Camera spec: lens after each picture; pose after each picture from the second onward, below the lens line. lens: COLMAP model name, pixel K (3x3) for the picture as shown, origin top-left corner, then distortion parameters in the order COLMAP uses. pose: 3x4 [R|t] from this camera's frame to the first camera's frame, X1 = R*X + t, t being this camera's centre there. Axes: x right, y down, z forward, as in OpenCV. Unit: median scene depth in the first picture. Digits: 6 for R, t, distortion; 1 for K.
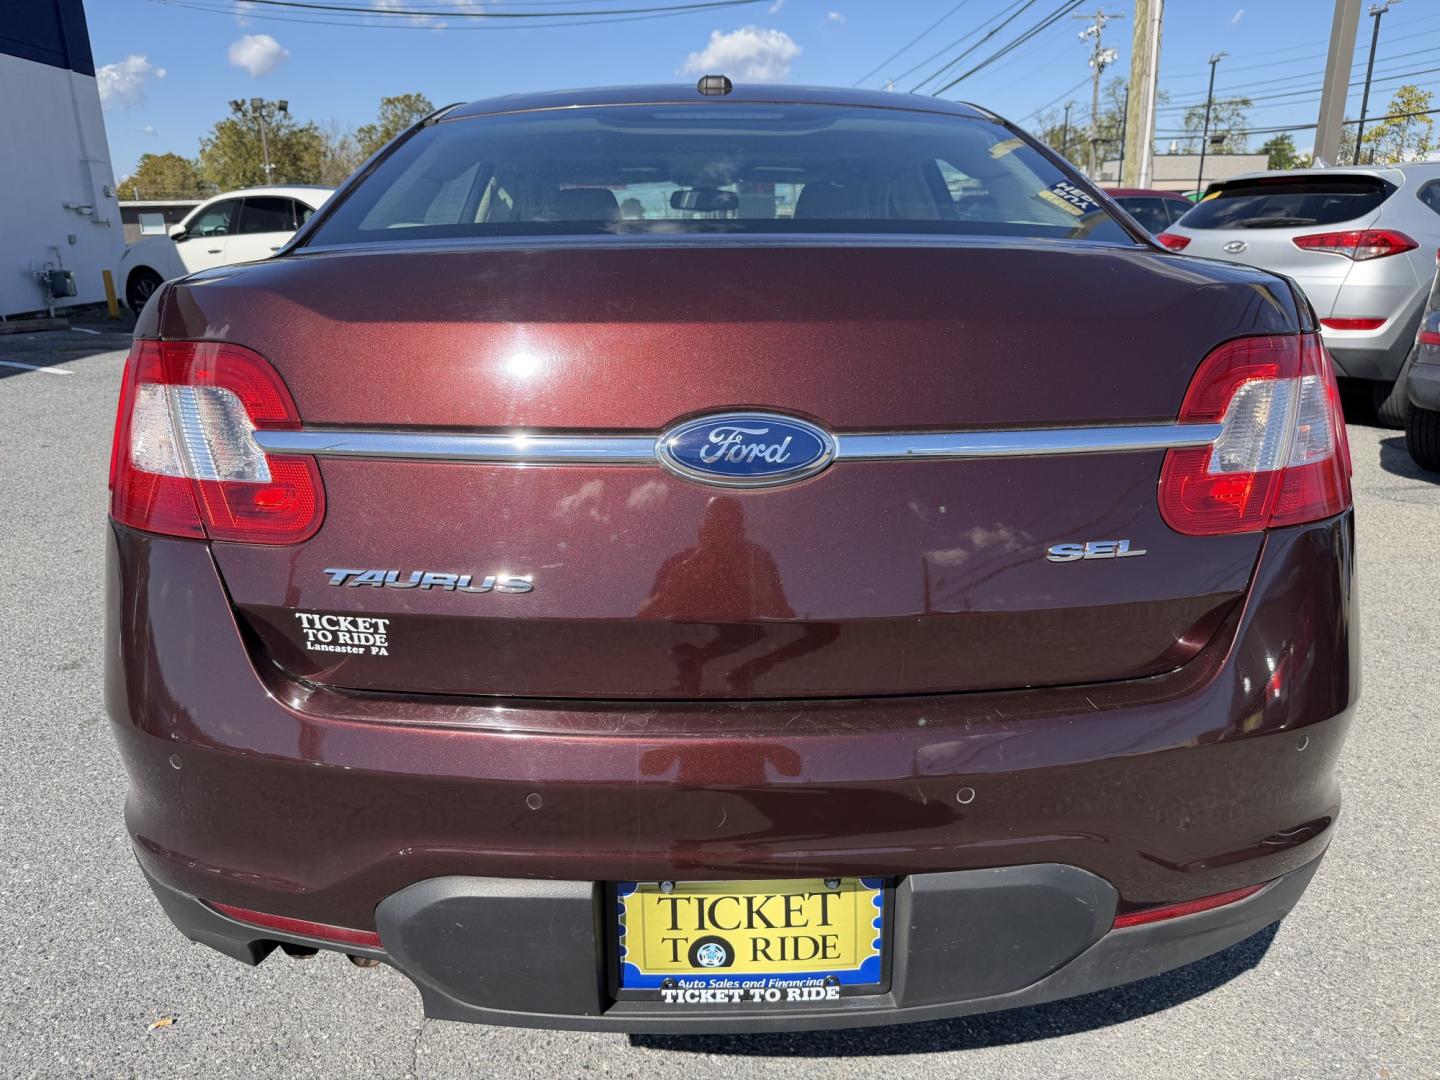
lens RADIAL K [[1020.6, 0, 716.9], [0, 1020.6, 539.5], [0, 0, 1]] dist [0.017085, -0.003072]
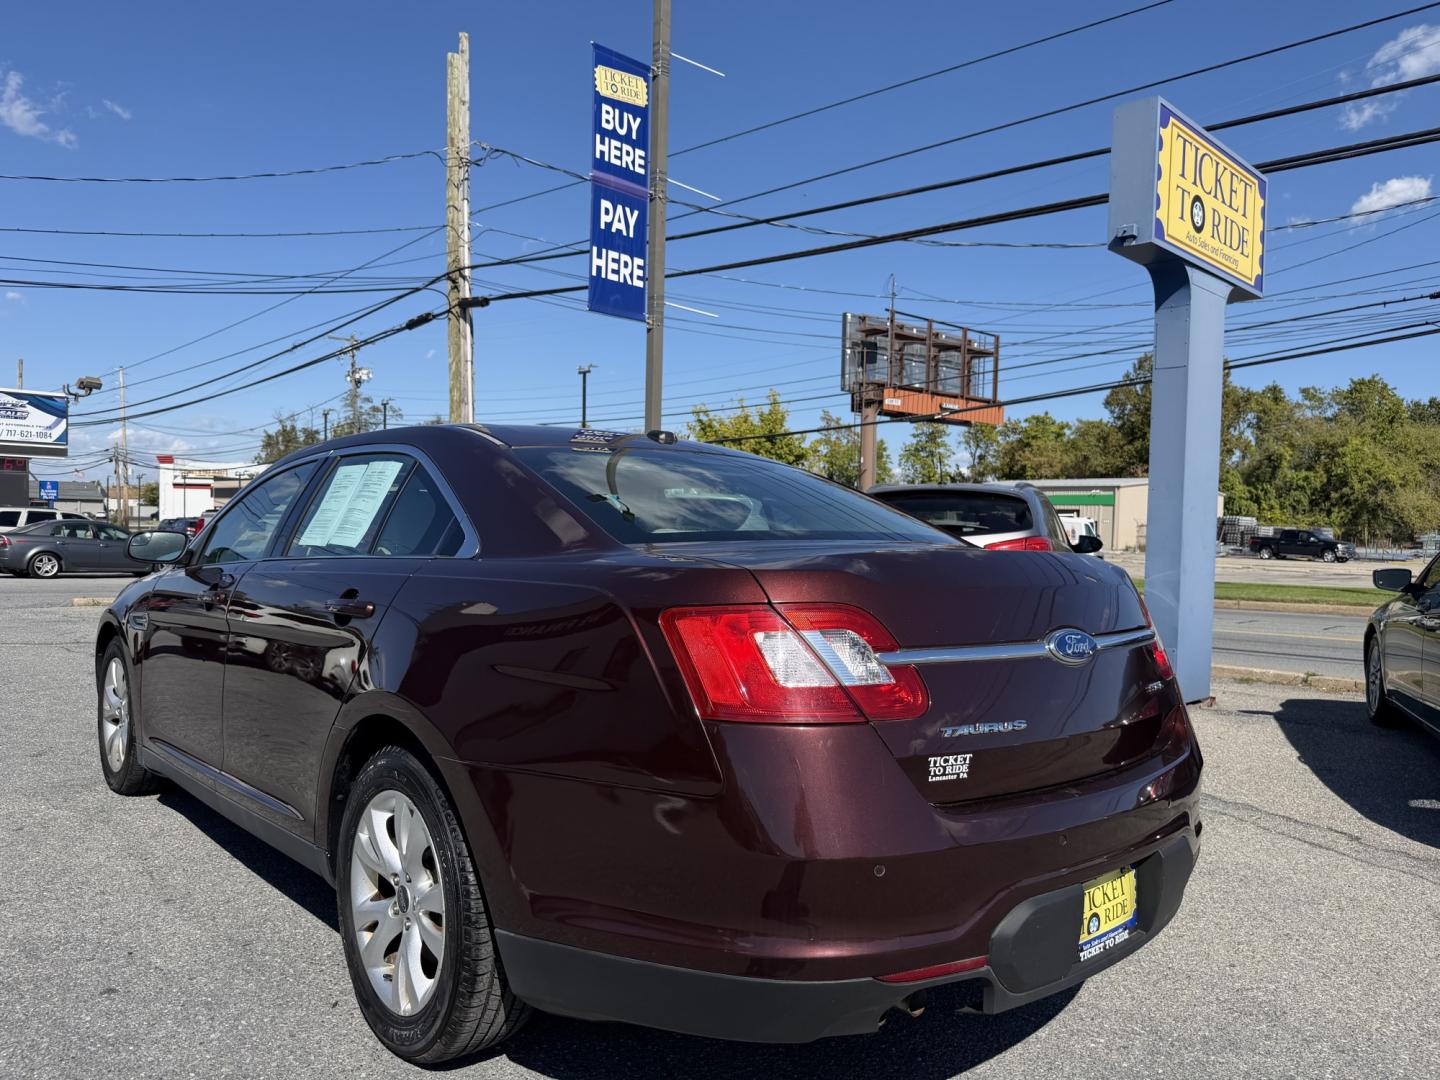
lens RADIAL K [[1020.6, 0, 717.1], [0, 1020.6, 547.3], [0, 0, 1]] dist [0.017085, -0.003072]
pose [[0.767761, 0.011690, 0.640629, -1.665685], [0.160015, 0.964655, -0.209373, 0.031714], [-0.620434, 0.263258, 0.738754, -0.107864]]
